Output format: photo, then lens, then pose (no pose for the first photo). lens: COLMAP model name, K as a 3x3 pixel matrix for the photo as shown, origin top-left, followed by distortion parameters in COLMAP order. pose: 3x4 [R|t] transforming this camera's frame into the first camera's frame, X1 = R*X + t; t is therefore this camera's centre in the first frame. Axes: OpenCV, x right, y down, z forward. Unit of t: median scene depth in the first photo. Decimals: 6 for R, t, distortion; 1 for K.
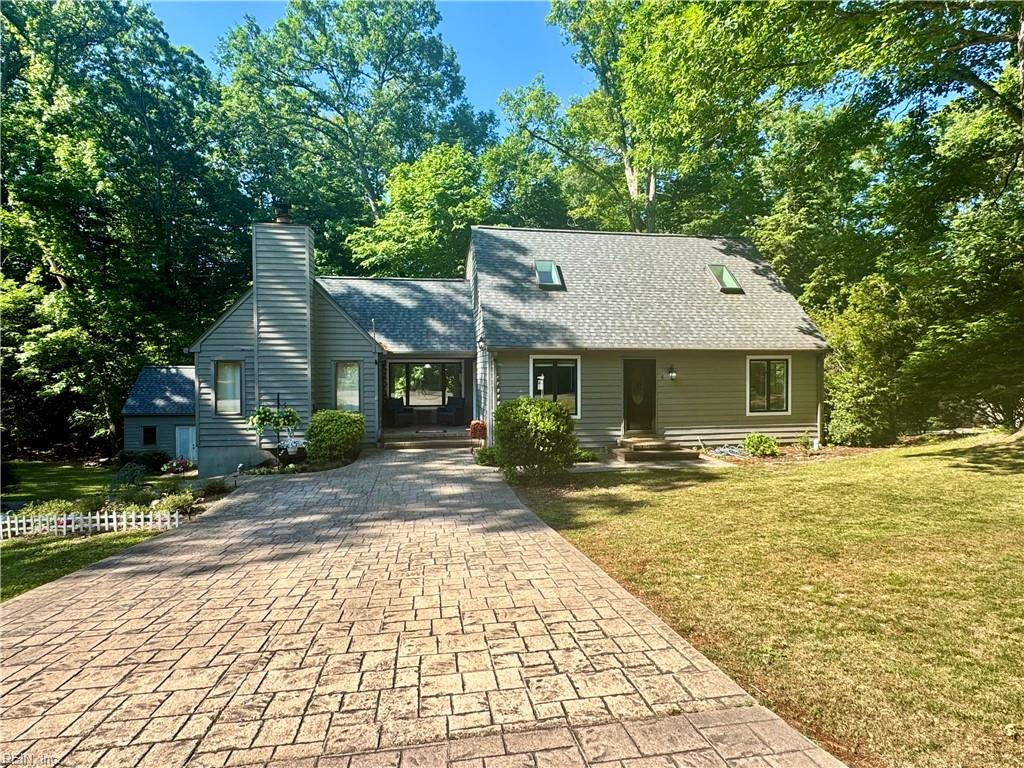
lens RADIAL K [[566.0, 0, 514.1], [0, 566.0, 381.0], [0, 0, 1]] dist [0.022204, -0.000812]
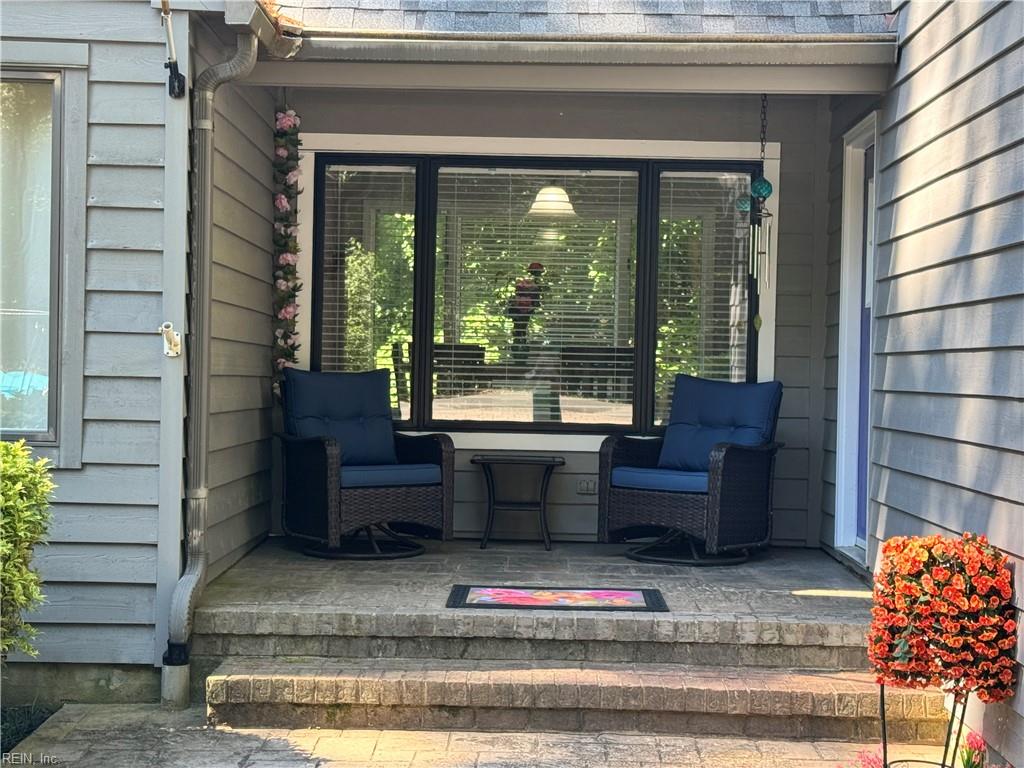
lens RADIAL K [[1821.2, 0, 511.7], [0, 1821.2, 386.8], [0, 0, 1]] dist [0.064042, 0.000000]
pose [[0.984090, 0.032230, -0.174723, -0.085448], [-0.033737, 0.999415, -0.005662, 0.041741], [0.174438, 0.011467, 0.984601, 0.584045]]
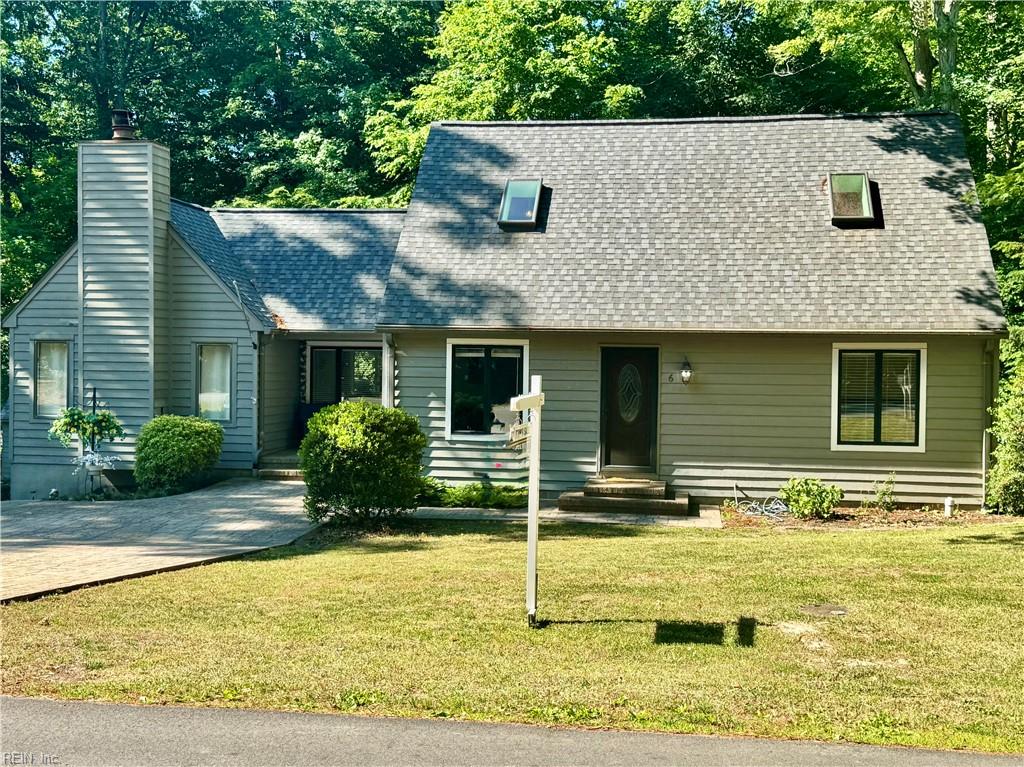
lens RADIAL K [[1235.7, 0, 511.6], [0, 1235.7, 383.4], [0, 0, 1]] dist [0.112136, 0.000000]
pose [[0.948912, 0.023569, -0.314660, 0.488276], [-0.023012, 0.999720, 0.005484, -0.003914], [0.314702, 0.002038, 0.949188, -0.260451]]
